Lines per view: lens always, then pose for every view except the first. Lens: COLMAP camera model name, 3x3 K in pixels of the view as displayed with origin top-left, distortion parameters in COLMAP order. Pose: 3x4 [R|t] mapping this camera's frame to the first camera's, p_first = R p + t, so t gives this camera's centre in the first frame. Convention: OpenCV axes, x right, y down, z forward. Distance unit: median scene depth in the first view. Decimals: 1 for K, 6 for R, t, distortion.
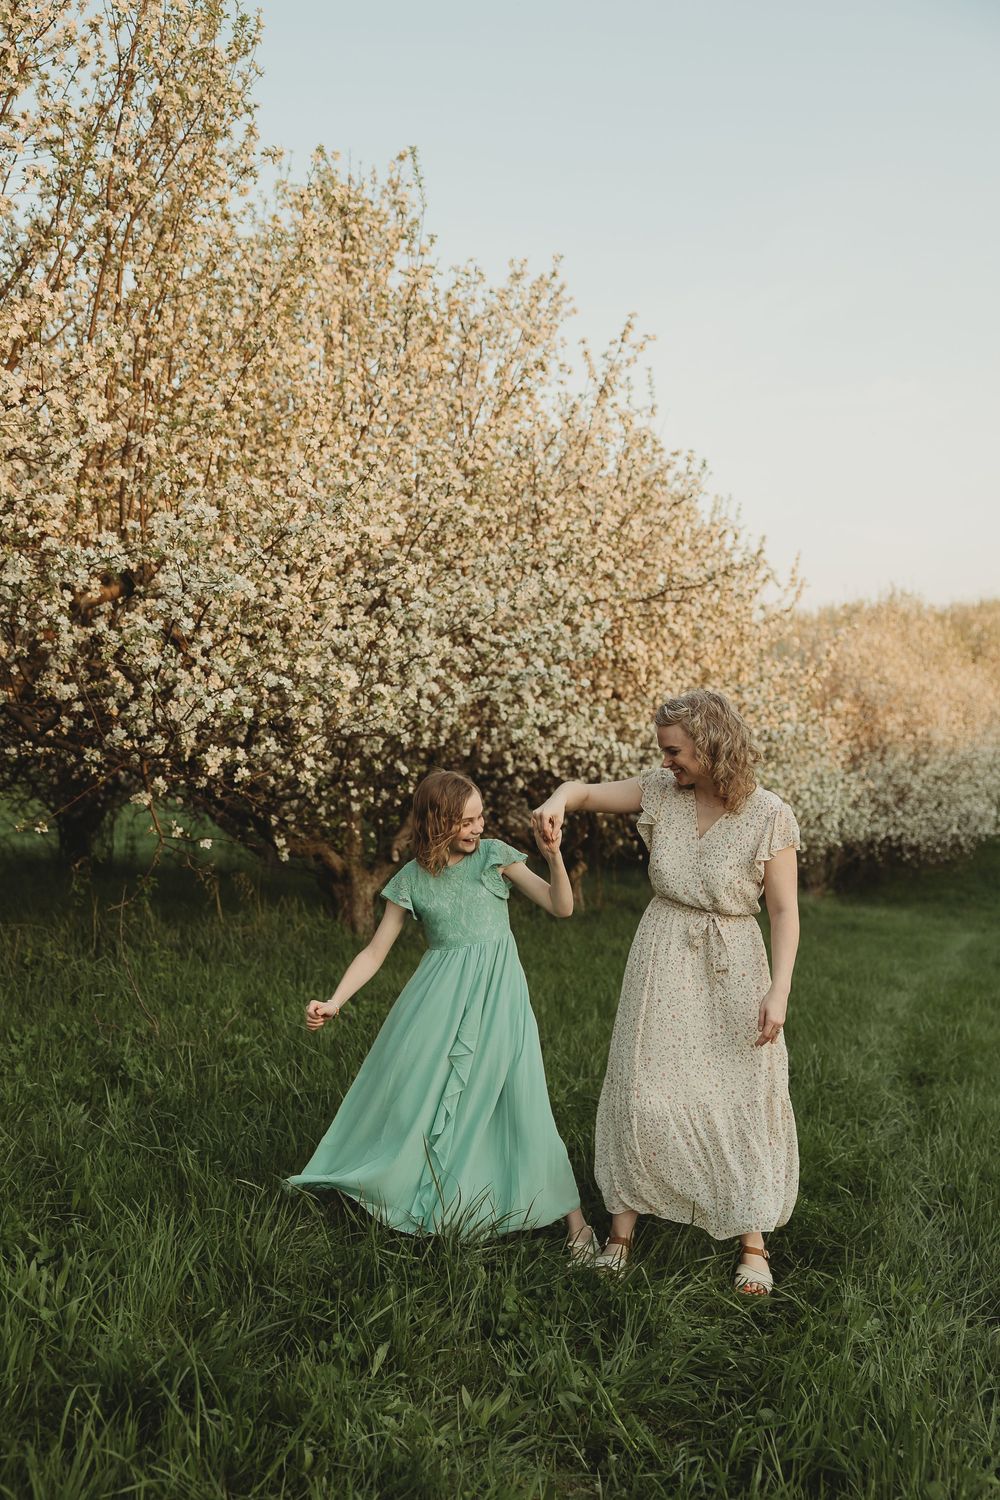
lens RADIAL K [[1491.5, 0, 495.3], [0, 1491.5, 773.8], [0, 0, 1]] dist [-0.000159, 0.012458]
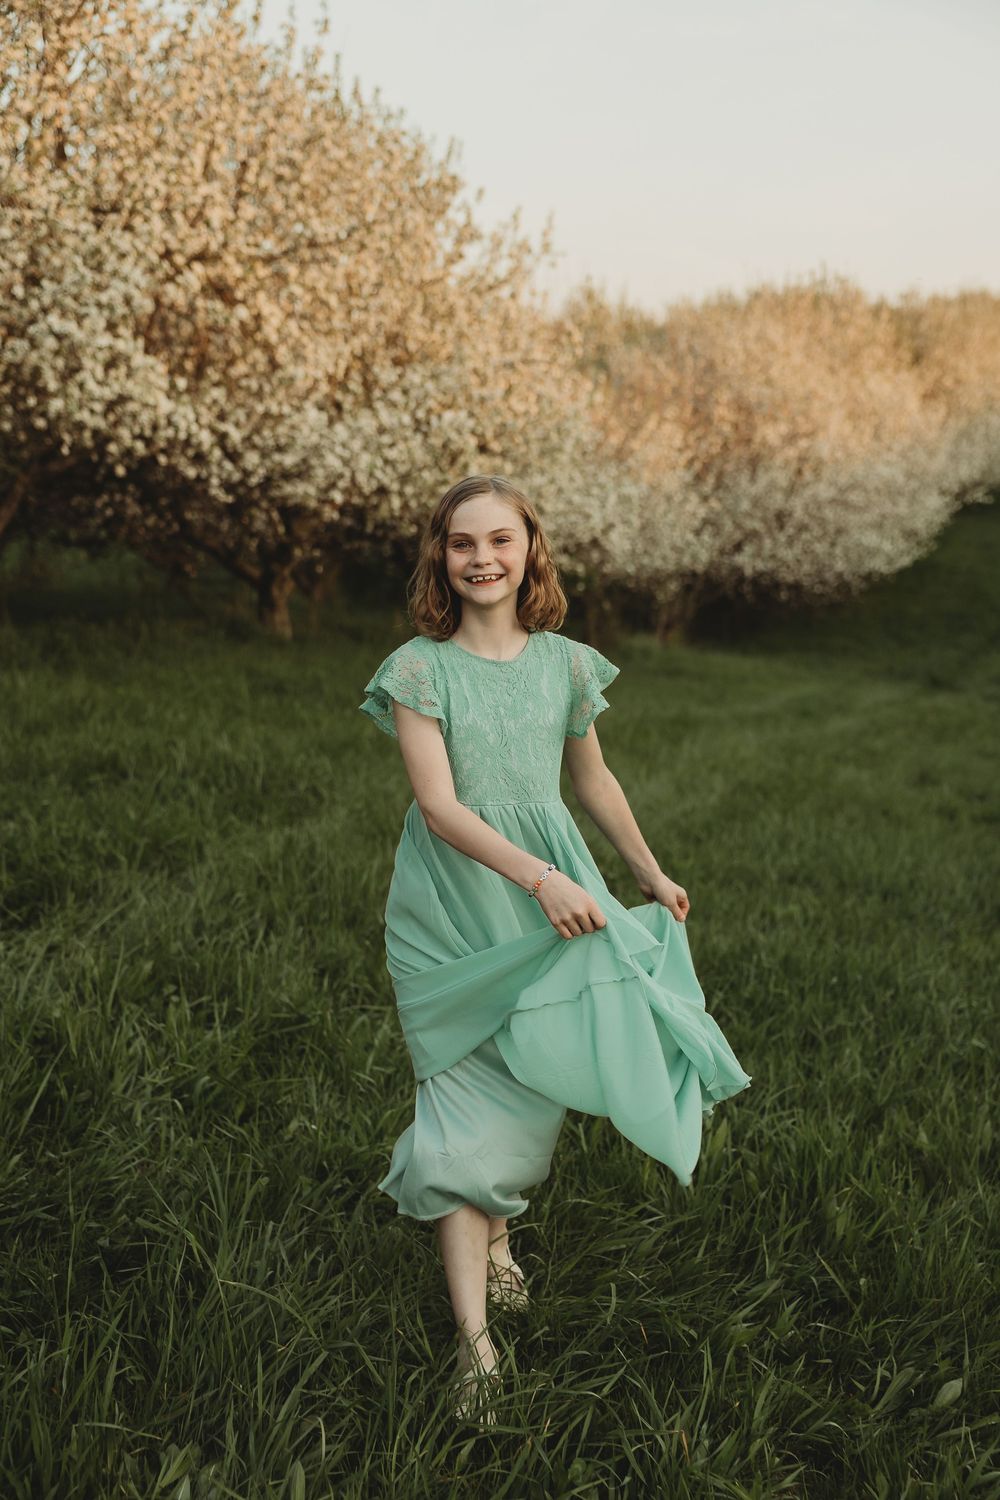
lens RADIAL K [[1861.2, 0, 500.0], [0, 1861.2, 750.0], [0, 0, 1]] dist [-0.007205, 0.010787]
pose [[0.998582, 0.014963, 0.051082, 0.066046], [-0.021573, 0.991095, 0.131399, 0.007202], [-0.048660, -0.132315, 0.990013, -0.035239]]
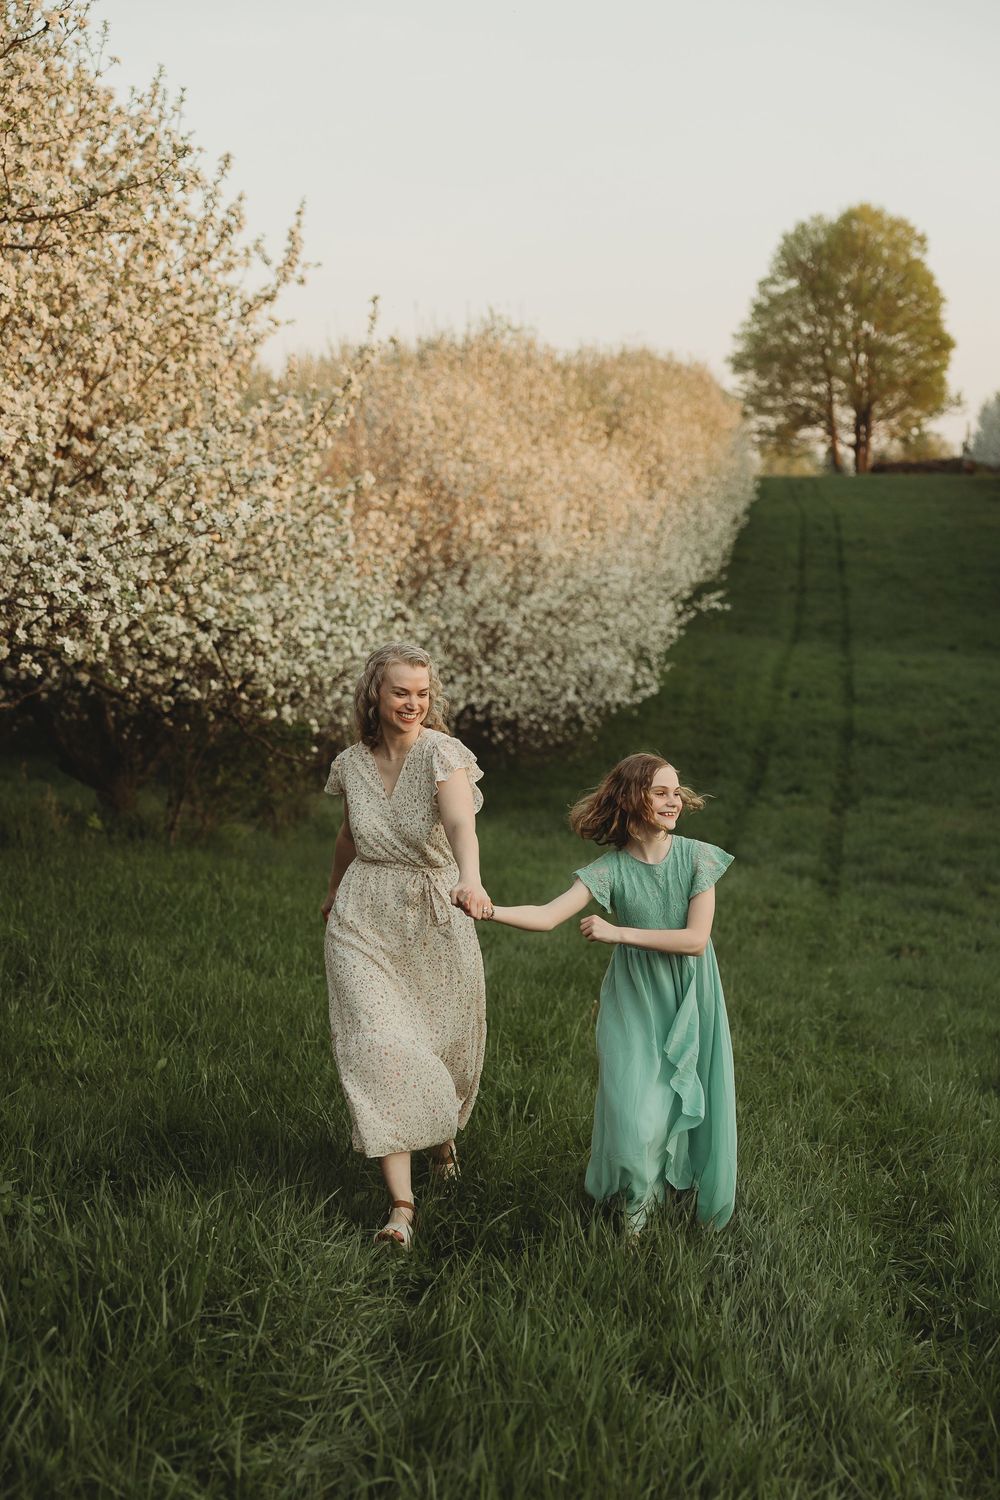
lens RADIAL K [[2234.5, 0, 505.0], [0, 2234.5, 795.0], [0, 0, 1]] dist [0.030858, -0.051797]
pose [[0.965342, -0.001838, 0.260983, 0.029914], [-0.020562, 0.996331, 0.083072, 0.000796], [-0.260178, -0.085559, 0.961762, 0.080245]]
